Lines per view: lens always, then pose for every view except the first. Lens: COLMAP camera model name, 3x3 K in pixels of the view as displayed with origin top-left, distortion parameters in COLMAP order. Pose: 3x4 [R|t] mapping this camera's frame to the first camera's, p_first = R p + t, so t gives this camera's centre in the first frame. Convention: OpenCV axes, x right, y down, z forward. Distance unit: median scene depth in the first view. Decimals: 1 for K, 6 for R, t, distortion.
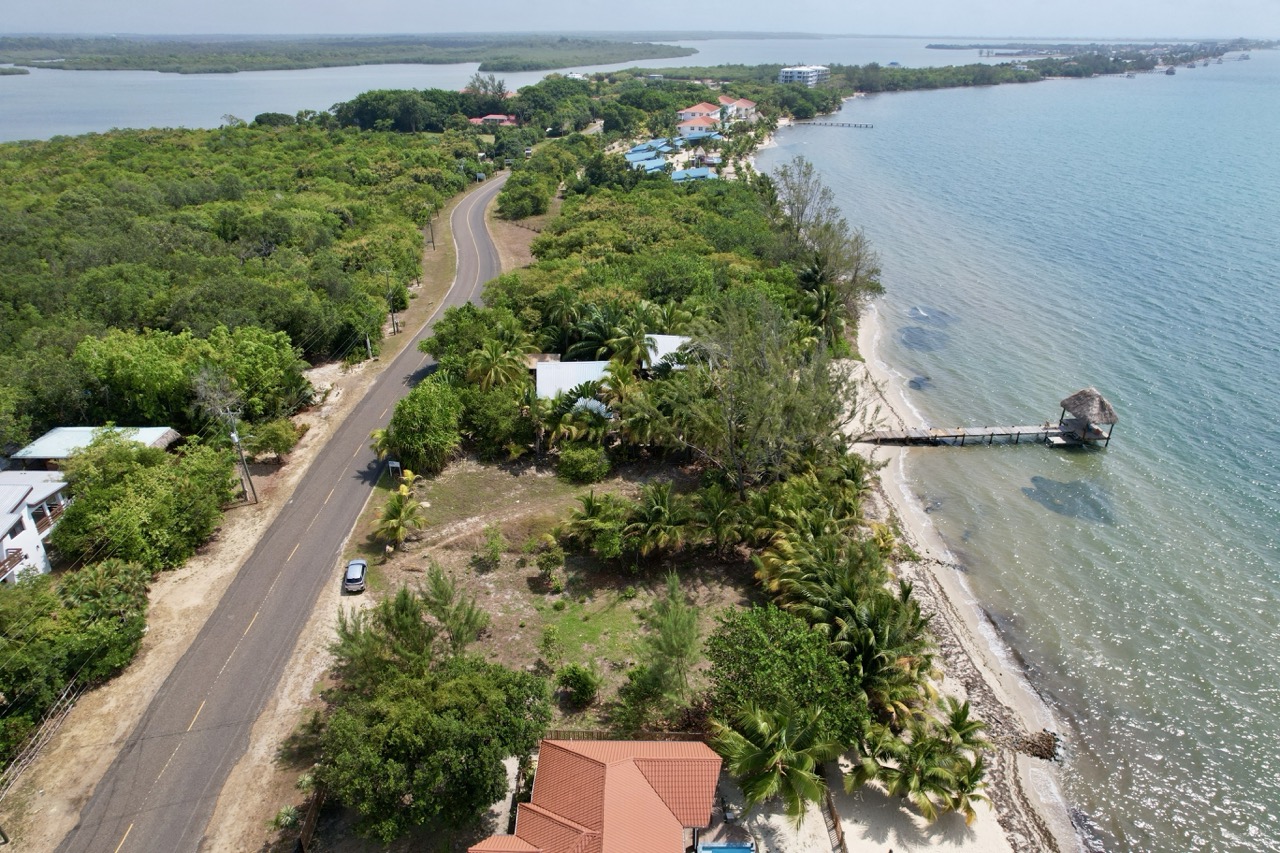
lens RADIAL K [[782.3, 0, 640.0], [0, 782.3, 426.5], [0, 0, 1]] dist [-0.084569, 0.059274]
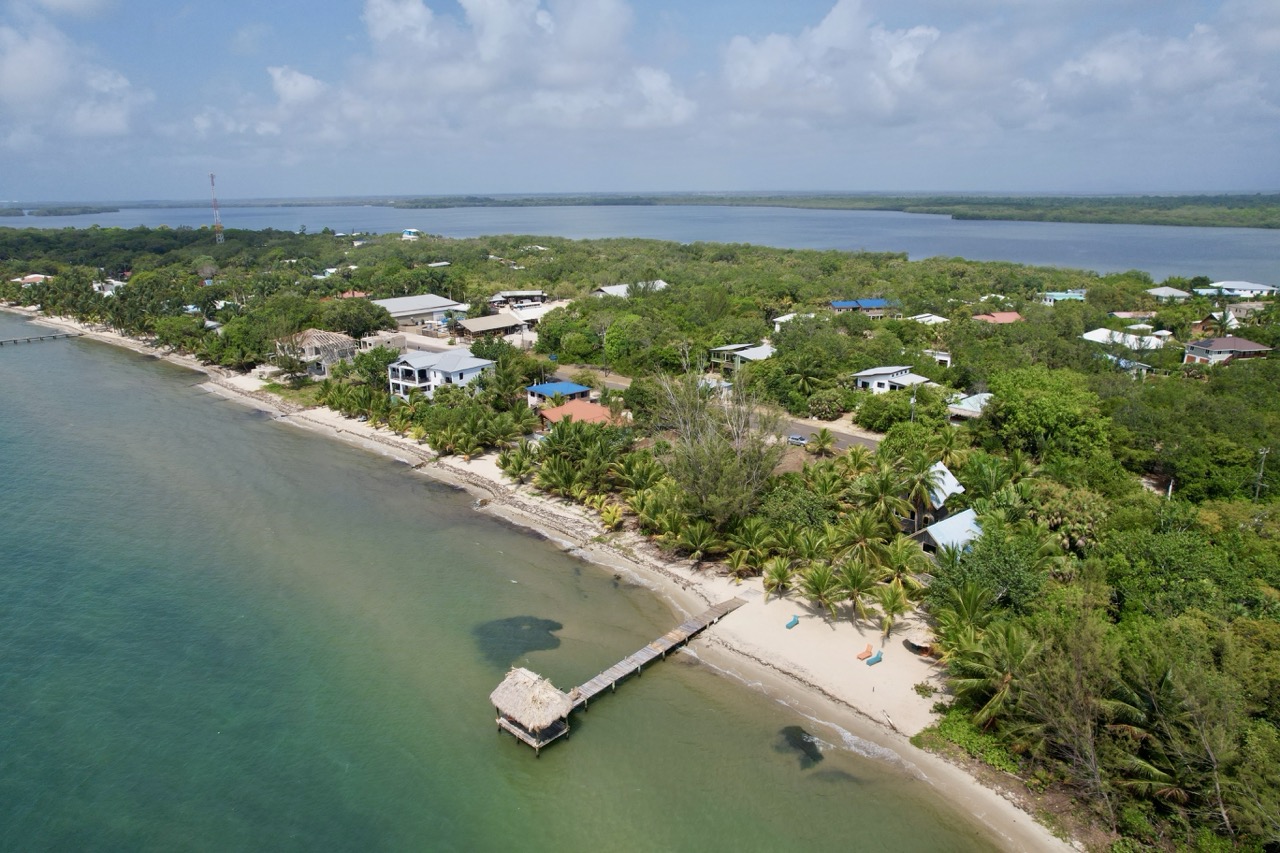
lens RADIAL K [[803.9, 0, 640.0], [0, 803.9, 426.5], [0, 0, 1]] dist [-0.061382, 0.039719]
pose [[-0.710986, 0.194701, -0.675715, 0.228258], [-0.316176, 0.769791, 0.554487, -0.148163], [0.628118, 0.607877, -0.485750, 0.304897]]
